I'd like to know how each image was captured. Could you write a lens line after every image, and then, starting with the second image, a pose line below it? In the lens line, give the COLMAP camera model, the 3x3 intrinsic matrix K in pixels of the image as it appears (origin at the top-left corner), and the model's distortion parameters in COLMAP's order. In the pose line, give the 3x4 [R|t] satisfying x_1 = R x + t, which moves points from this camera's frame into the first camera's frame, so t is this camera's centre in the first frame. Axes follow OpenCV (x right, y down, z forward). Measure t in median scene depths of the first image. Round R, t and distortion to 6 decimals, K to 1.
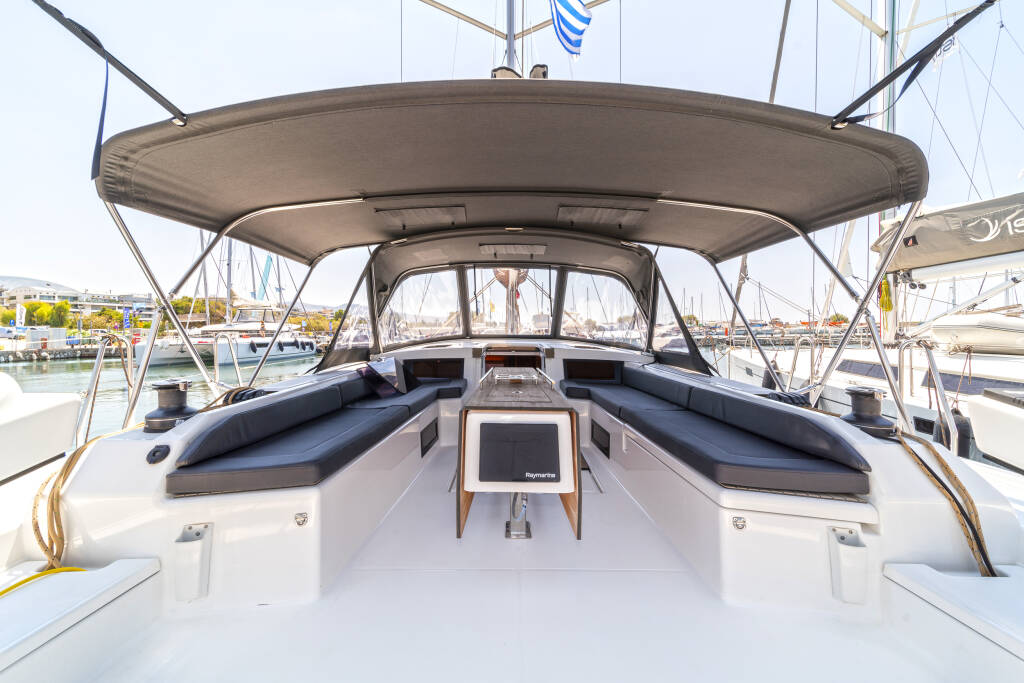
lens RADIAL K [[421.9, 0, 512.2], [0, 421.9, 355.9], [0, 0, 1]] dist [-0.002819, 0.000011]
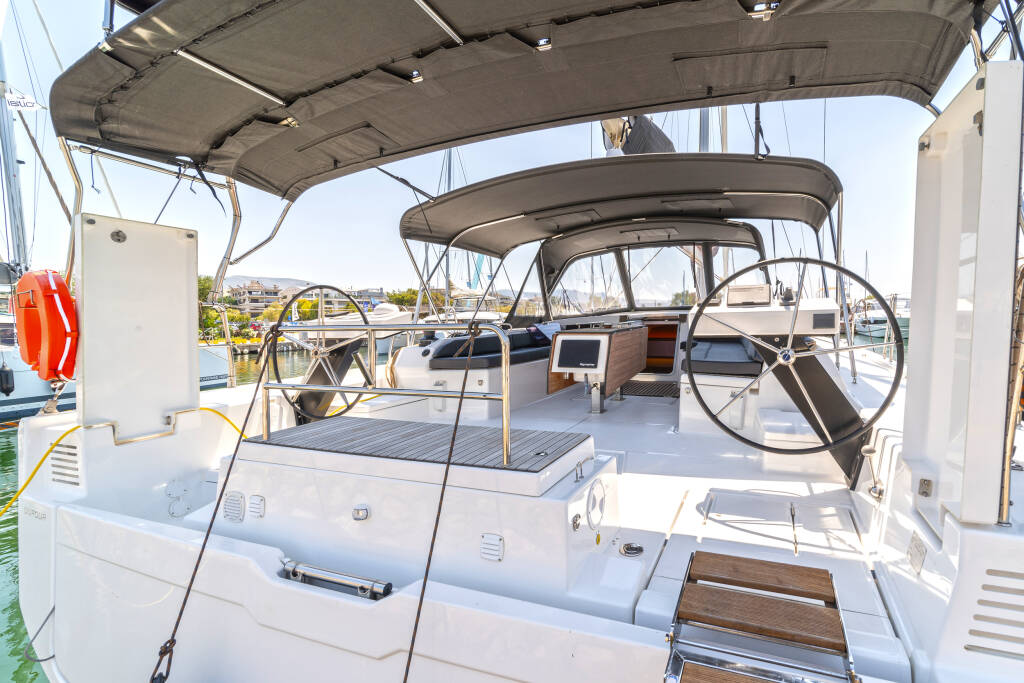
lens RADIAL K [[551.7, 0, 512.0], [0, 551.7, 341.5], [0, 0, 1]] dist [0.003016, 0.000159]
pose [[0.890276, -0.001009, -0.455420, 0.369663], [-0.009856, 0.999721, -0.021482, 0.094500], [0.455314, 0.023614, 0.890018, -0.574312]]
